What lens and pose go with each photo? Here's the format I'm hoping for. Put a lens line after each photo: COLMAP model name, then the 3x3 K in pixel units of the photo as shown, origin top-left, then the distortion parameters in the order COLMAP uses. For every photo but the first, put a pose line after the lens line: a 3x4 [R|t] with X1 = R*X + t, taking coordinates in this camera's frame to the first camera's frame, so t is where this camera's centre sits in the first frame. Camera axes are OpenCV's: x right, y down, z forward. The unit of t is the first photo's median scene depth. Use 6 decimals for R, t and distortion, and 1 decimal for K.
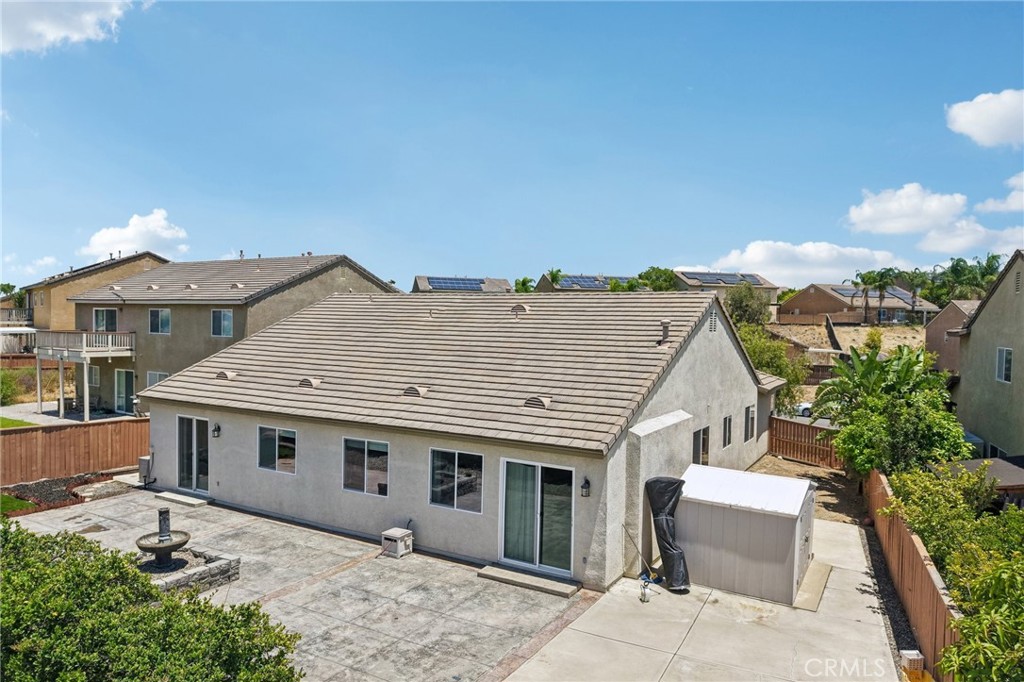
lens RADIAL K [[657.3, 0, 512.0], [0, 657.3, 341.0], [0, 0, 1]] dist [0.062324, -0.000692]
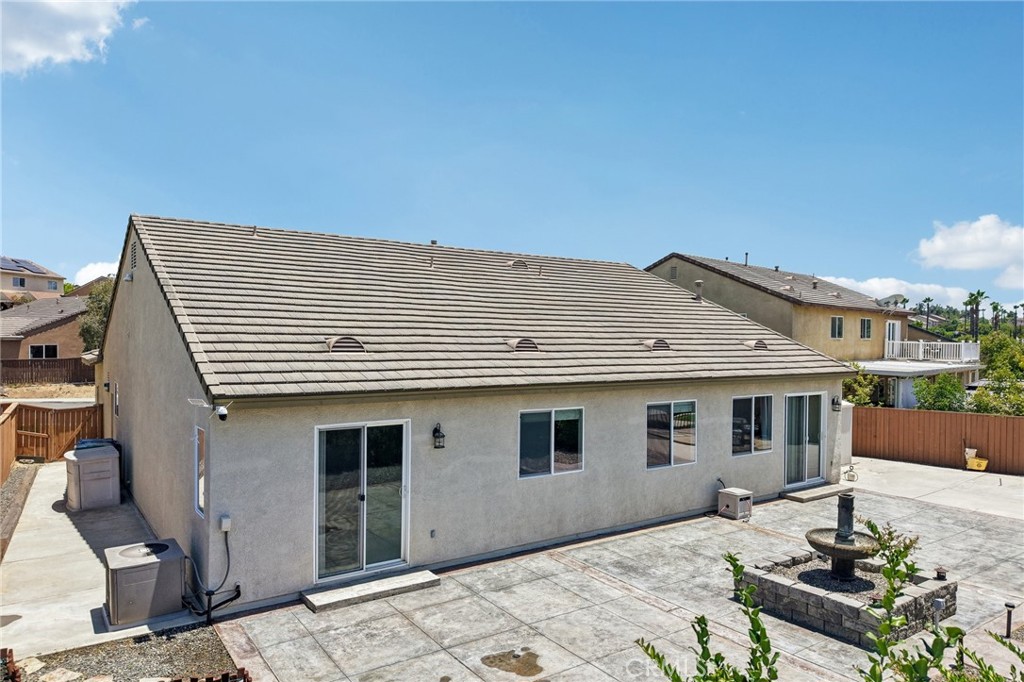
lens RADIAL K [[657.3, 0, 512.0], [0, 657.3, 341.0], [0, 0, 1]] dist [0.062324, -0.000692]
pose [[0.408734, -0.016234, 0.912509, -1.037061], [0.015403, 0.999822, 0.010888, 0.059944], [-0.912524, 0.009606, 0.408911, 0.825881]]
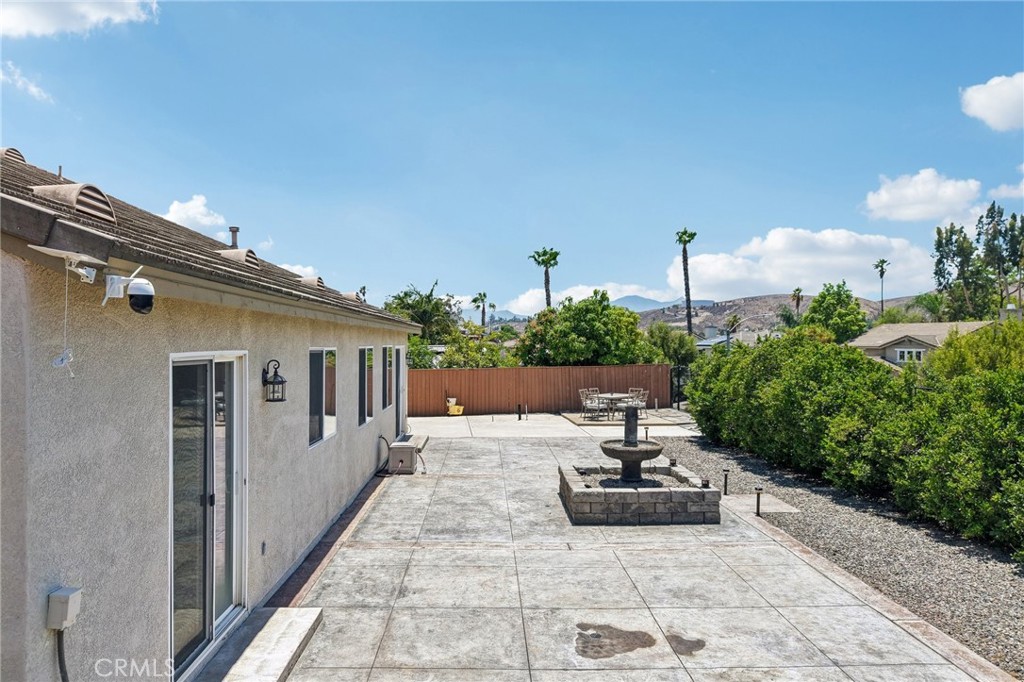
lens RADIAL K [[657.3, 0, 512.0], [0, 657.3, 341.0], [0, 0, 1]] dist [0.062324, -0.000692]
pose [[-0.552571, -0.024900, 0.833094, -0.882642], [-0.022126, 0.999640, 0.015202, 0.123852], [-0.833172, -0.010033, -0.552923, 1.240268]]
